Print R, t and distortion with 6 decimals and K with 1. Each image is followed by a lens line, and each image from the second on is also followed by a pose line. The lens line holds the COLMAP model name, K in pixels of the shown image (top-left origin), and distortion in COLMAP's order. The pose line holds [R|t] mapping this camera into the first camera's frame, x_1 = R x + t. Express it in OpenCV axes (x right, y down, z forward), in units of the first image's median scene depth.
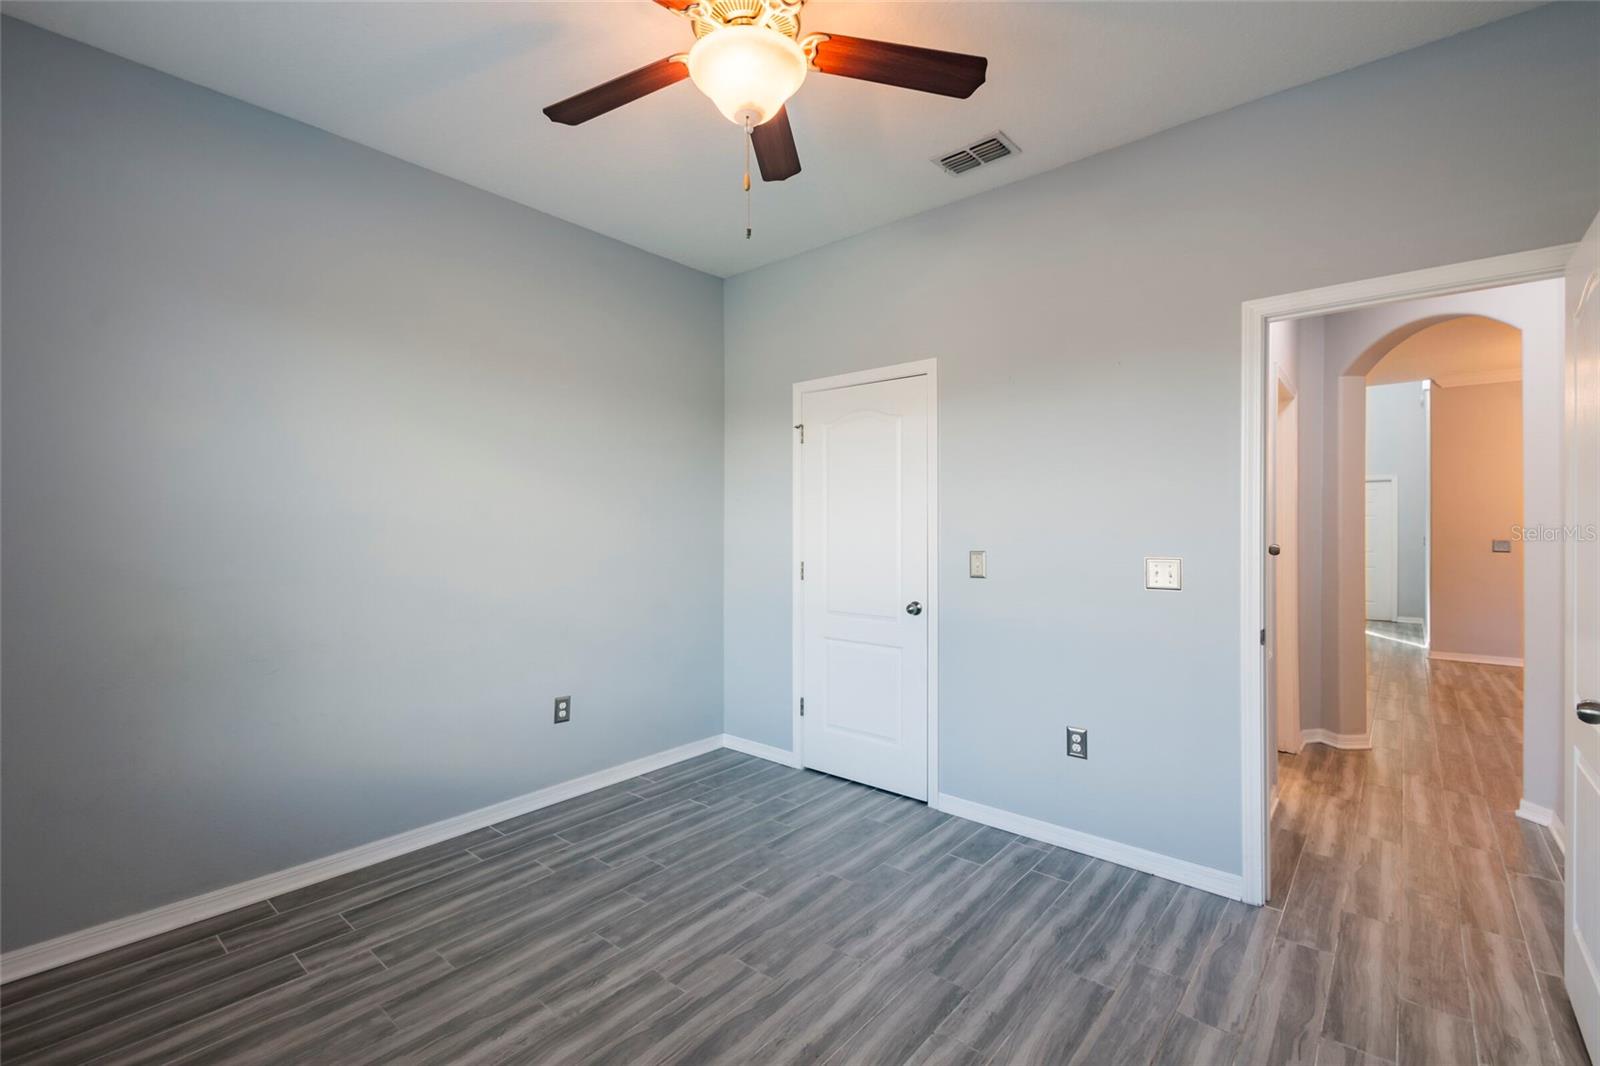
lens RADIAL K [[720.6, 0, 796.5], [0, 720.6, 527.0], [0, 0, 1]] dist [0.028483, -0.016215]
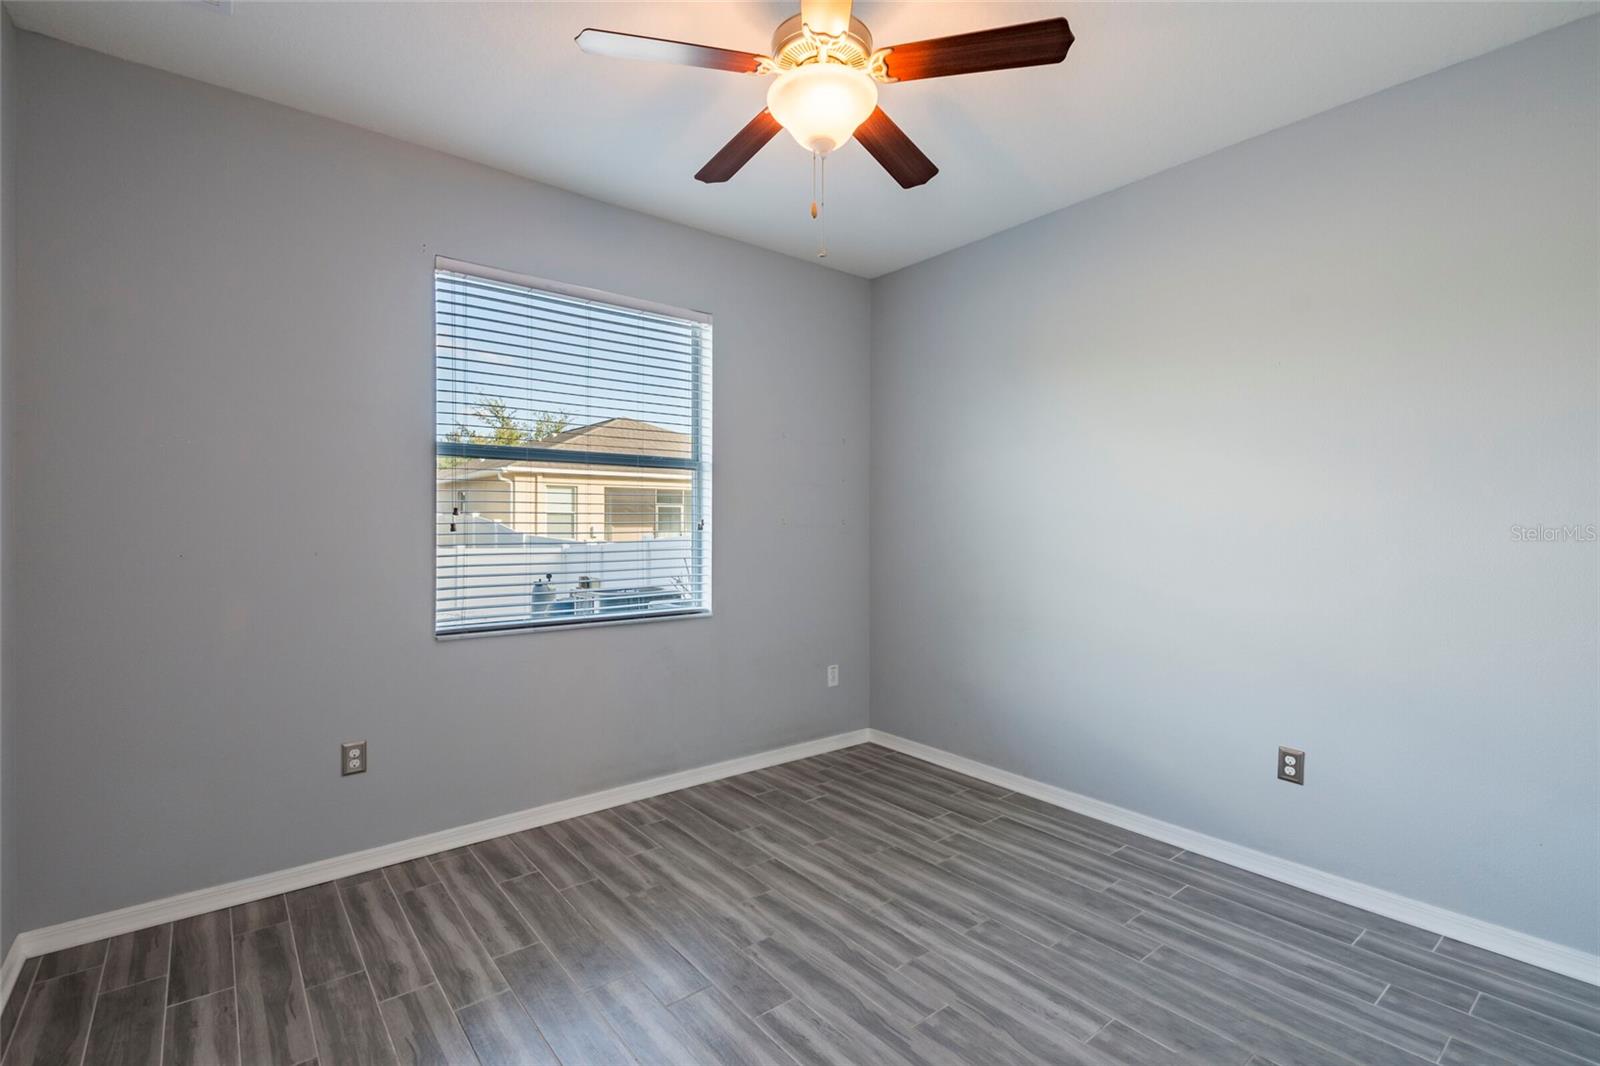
lens RADIAL K [[720.6, 0, 796.5], [0, 720.6, 527.0], [0, 0, 1]] dist [0.028483, -0.016215]
pose [[-0.205443, 0.000745, -0.978669, 0.761966], [0.000633, 1.000000, 0.000629, -0.007149], [0.978669, -0.000491, -0.205443, 0.893617]]
